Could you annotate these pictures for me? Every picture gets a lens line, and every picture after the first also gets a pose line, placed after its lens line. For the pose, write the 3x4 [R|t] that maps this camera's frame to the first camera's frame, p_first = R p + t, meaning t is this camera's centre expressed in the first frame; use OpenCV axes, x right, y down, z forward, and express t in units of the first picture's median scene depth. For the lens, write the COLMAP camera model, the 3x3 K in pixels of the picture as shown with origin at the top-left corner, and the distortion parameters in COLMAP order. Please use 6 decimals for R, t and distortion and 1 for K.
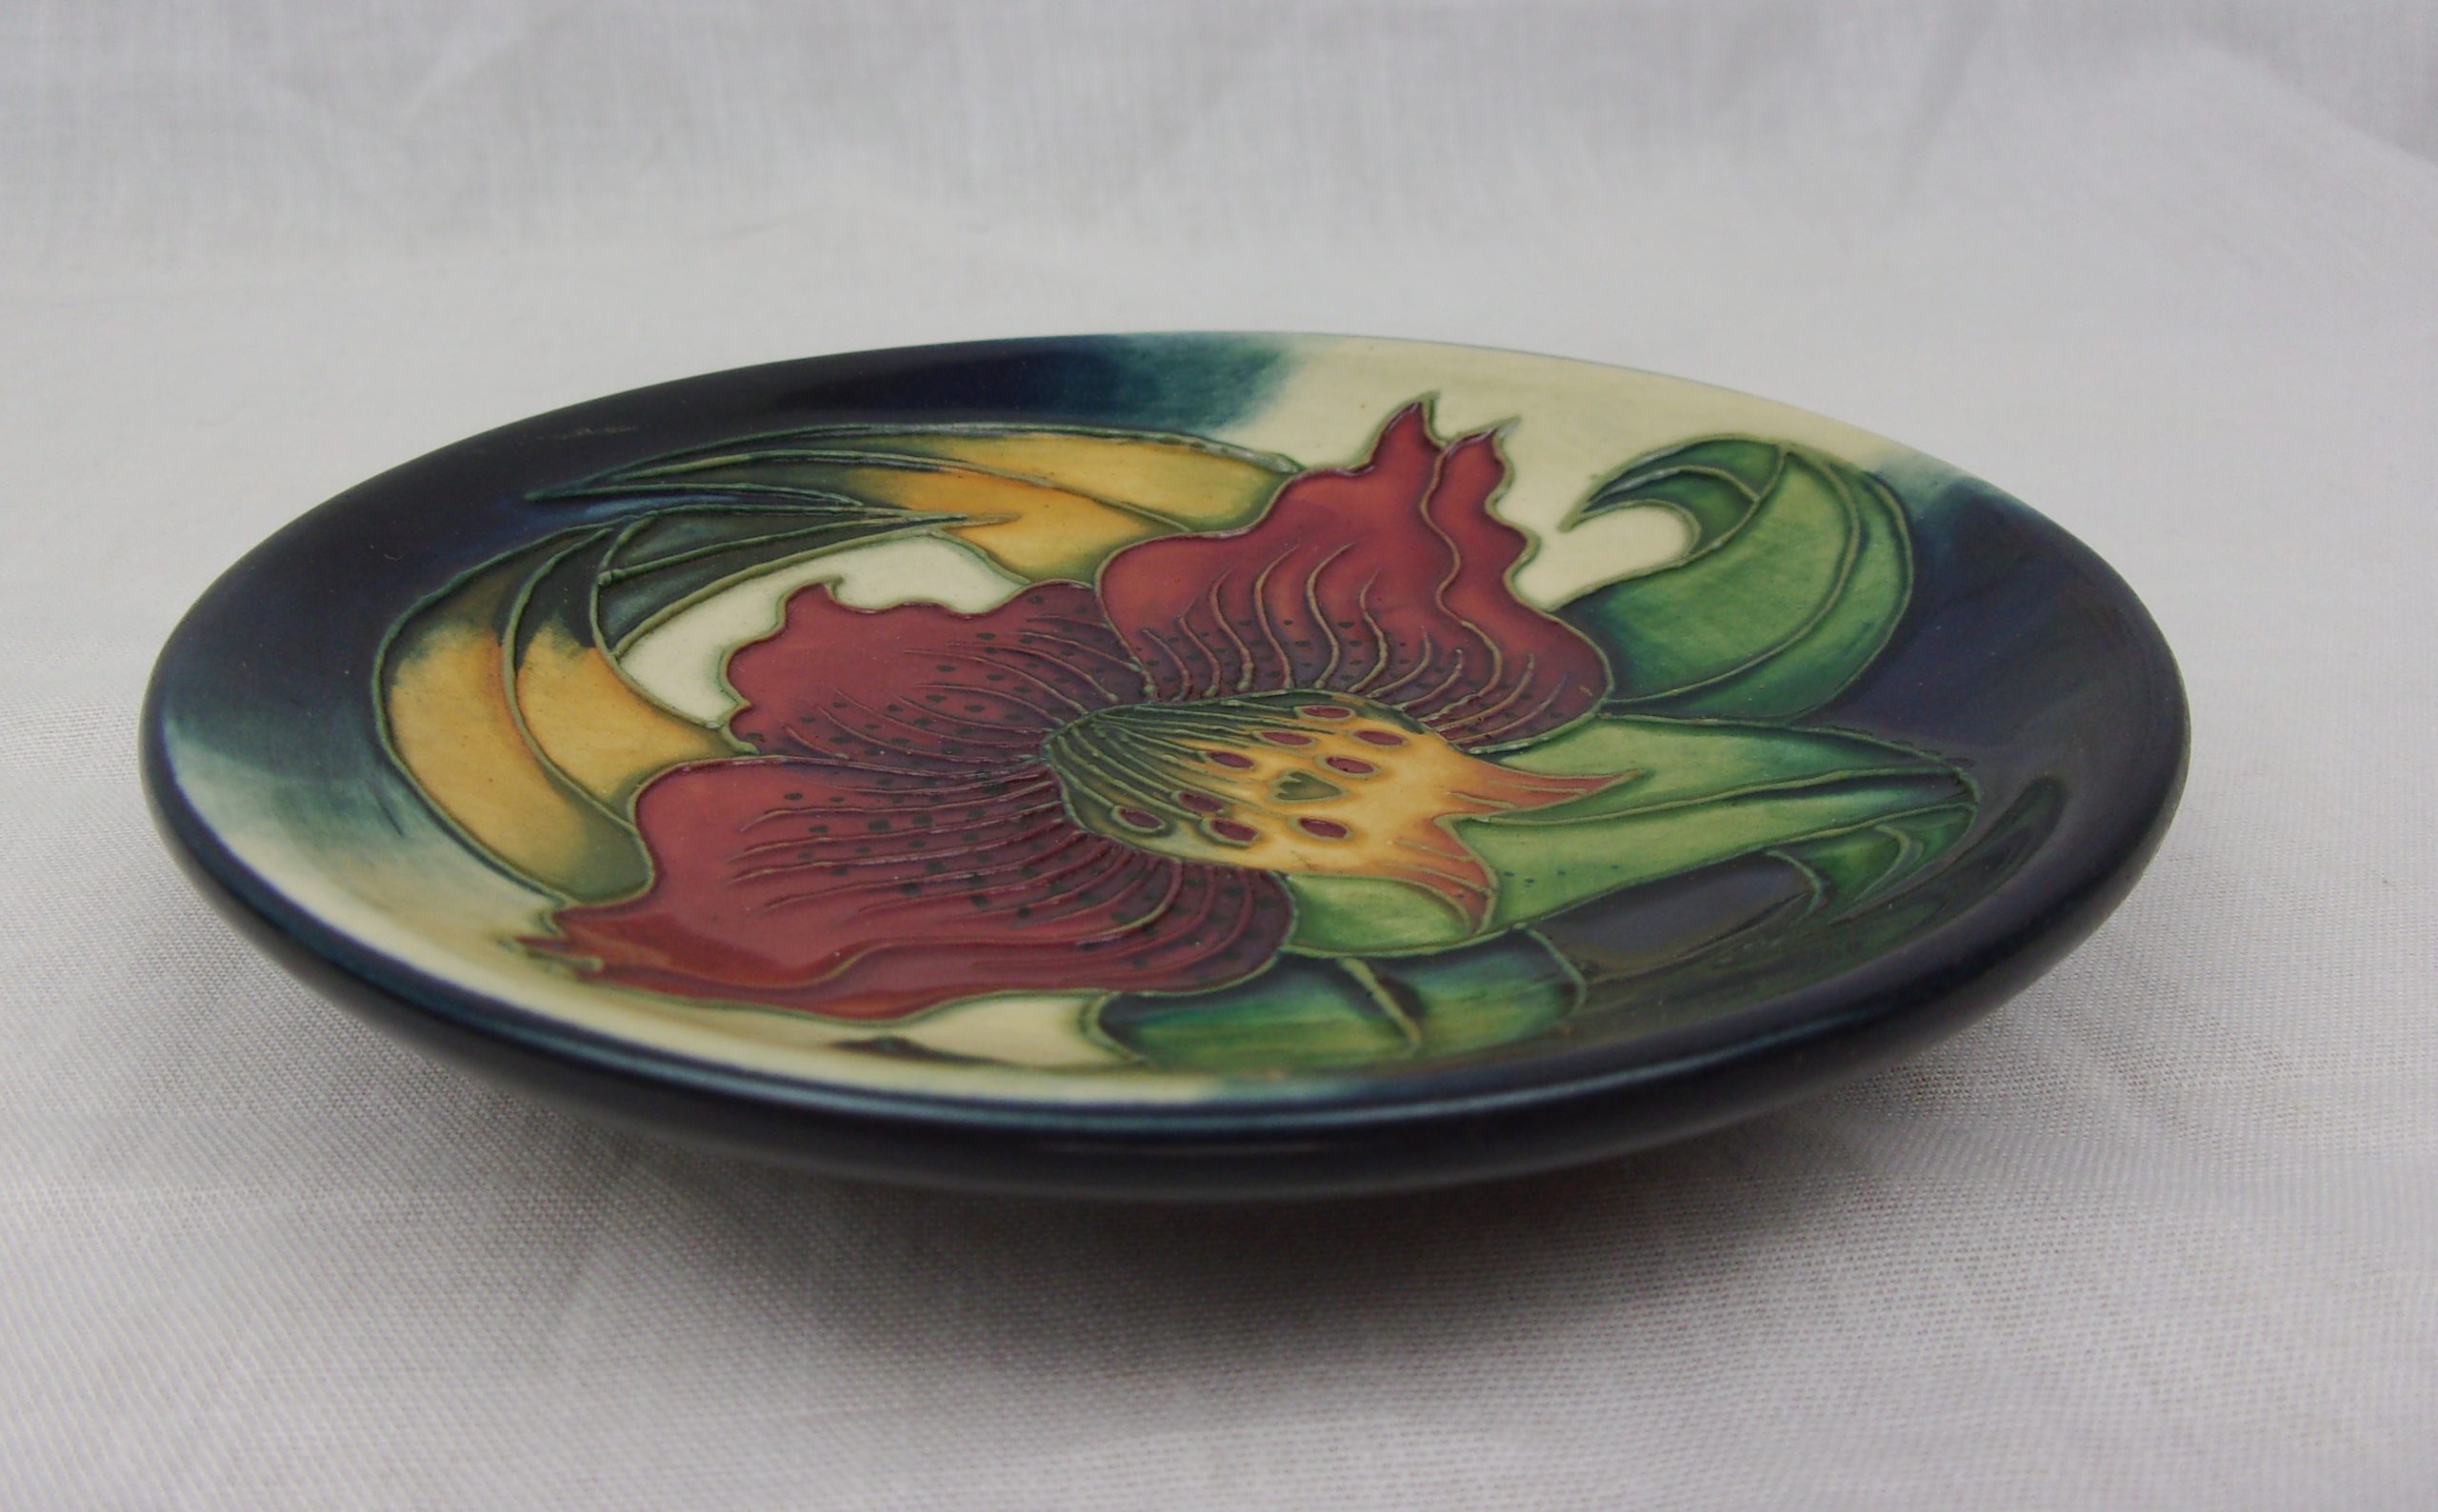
lens RADIAL K [[1969.2, 0, 1219.0], [0, 1969.2, 756.0], [0, 0, 1]] dist [-0.001878, -0.000495]
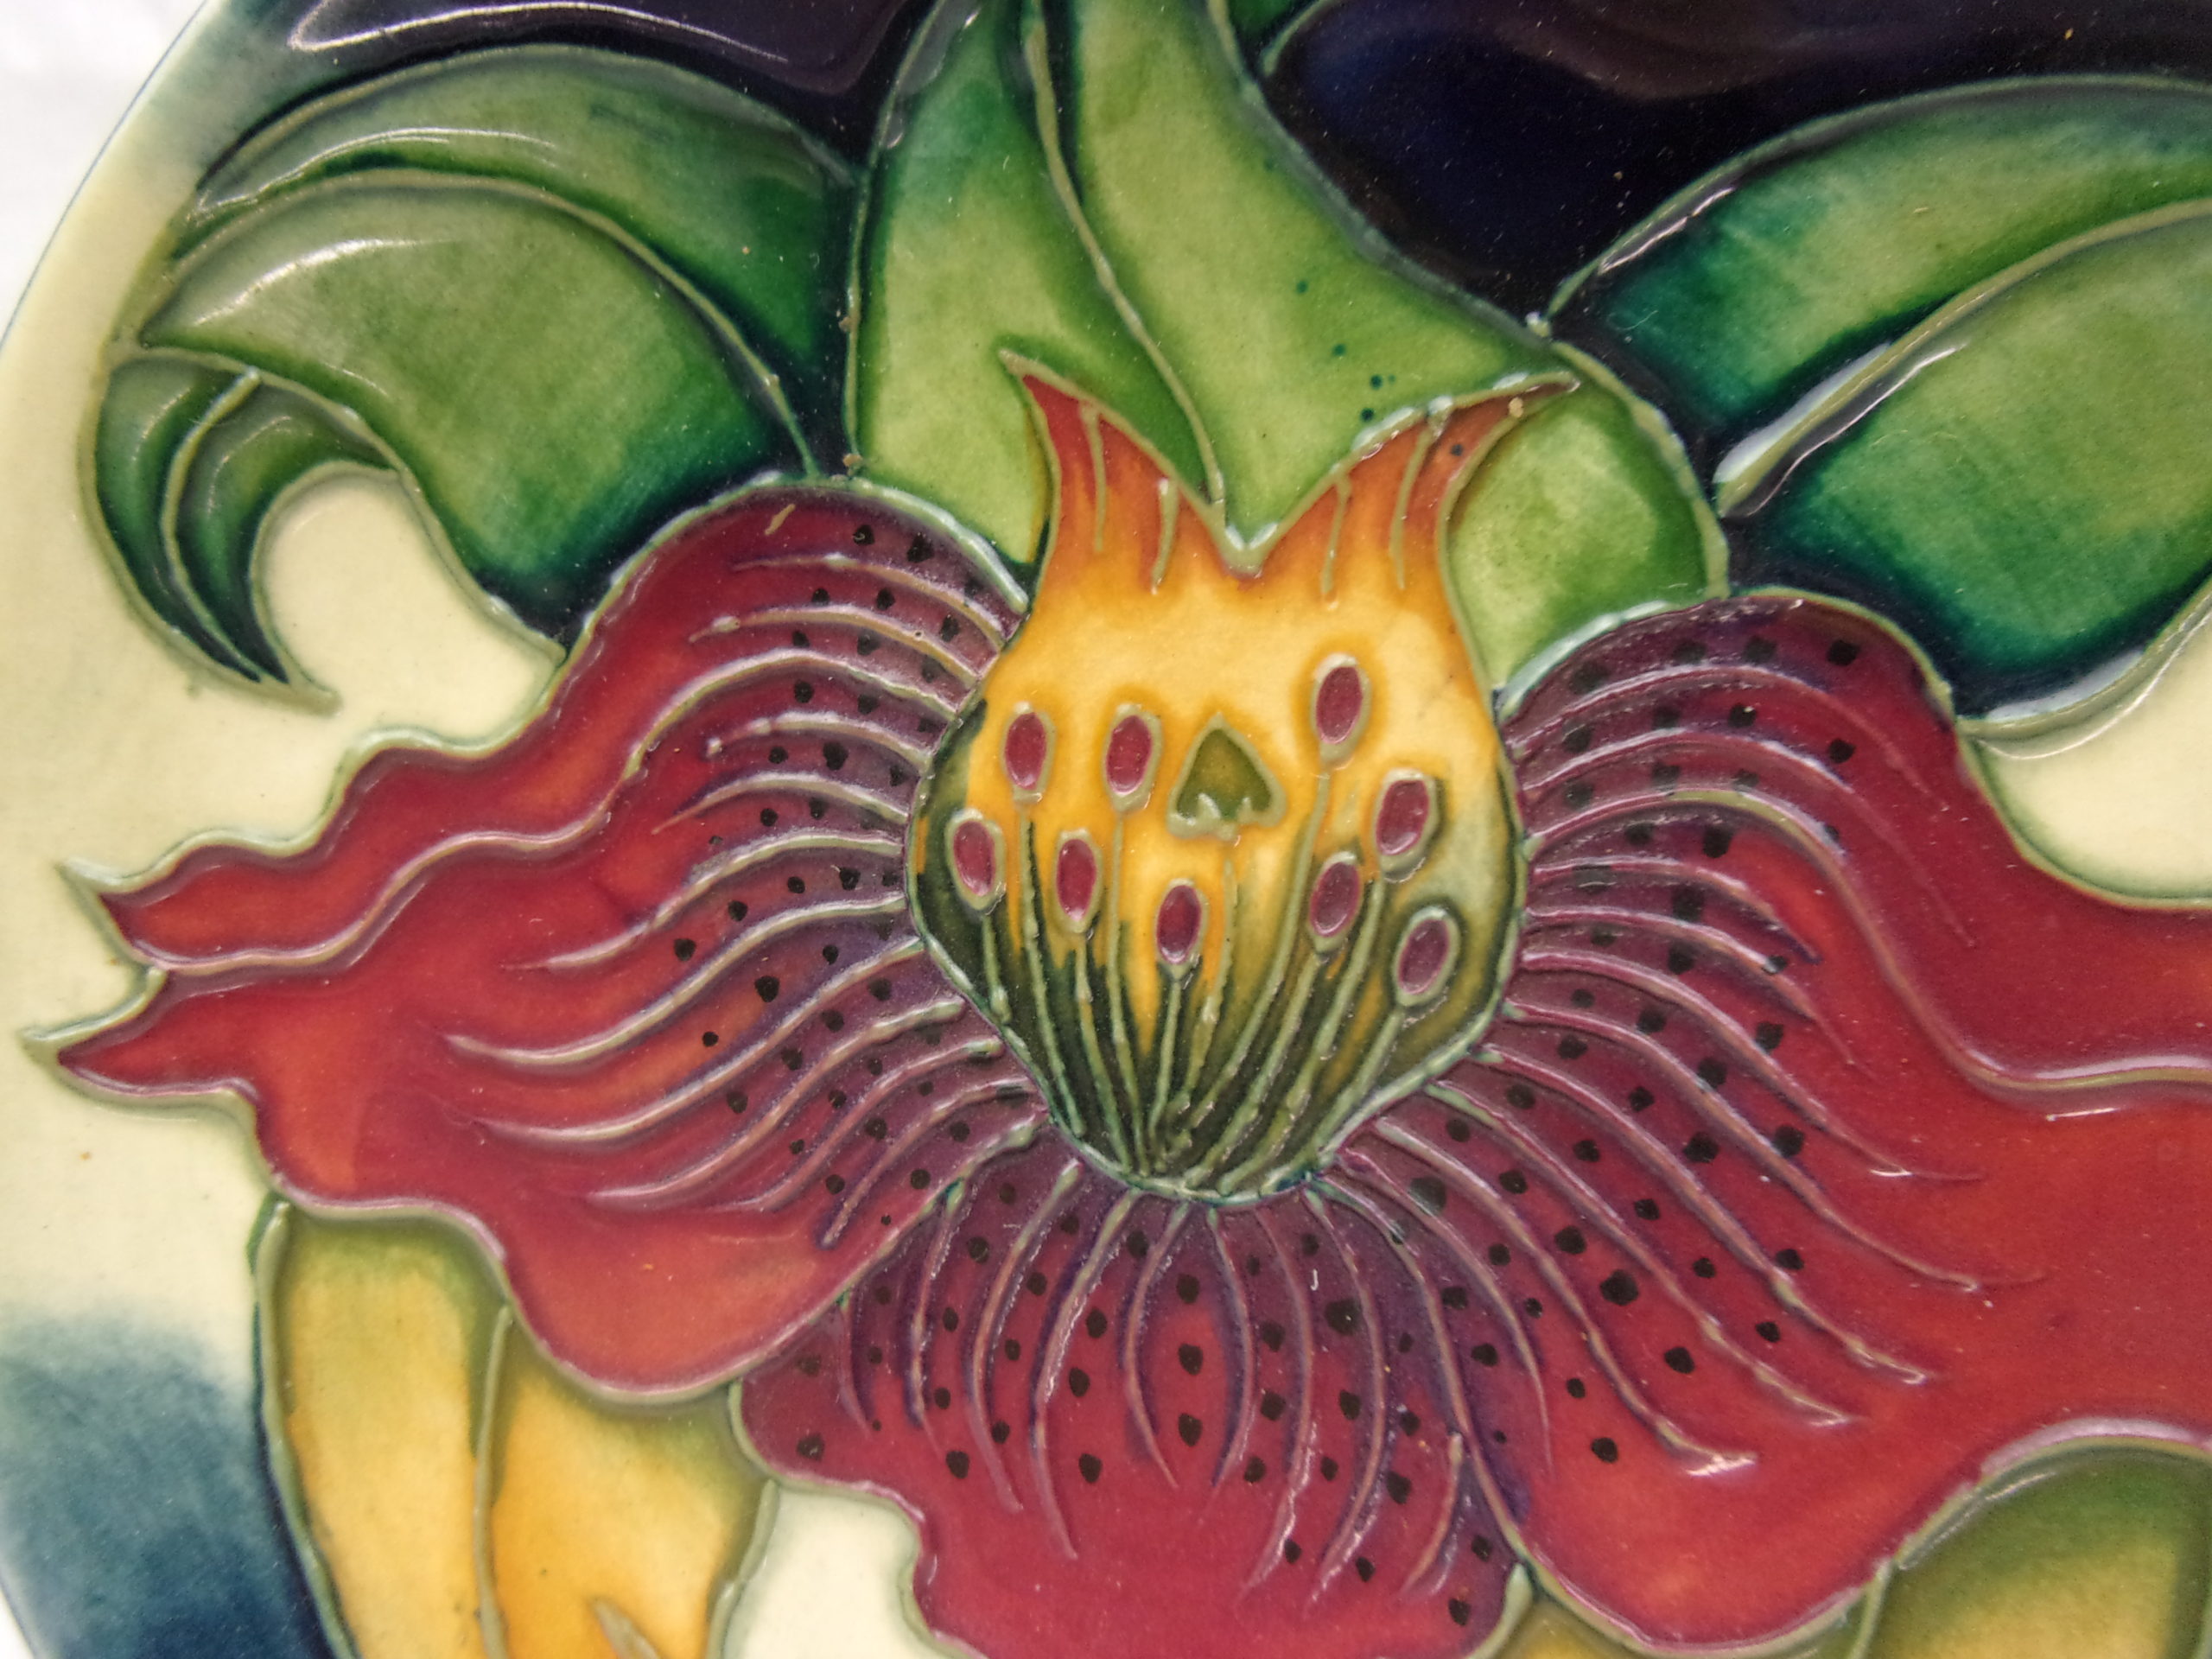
lens RADIAL K [[1684.6, 0, 1106.0], [0, 1684.6, 829.5], [0, 0, 1]] dist [-0.029629, -0.008628]
pose [[-0.418106, -0.903944, 0.089845, -0.005596], [0.610486, -0.206369, 0.764669, -0.408490], [-0.672677, 0.374562, 0.638129, 0.582119]]
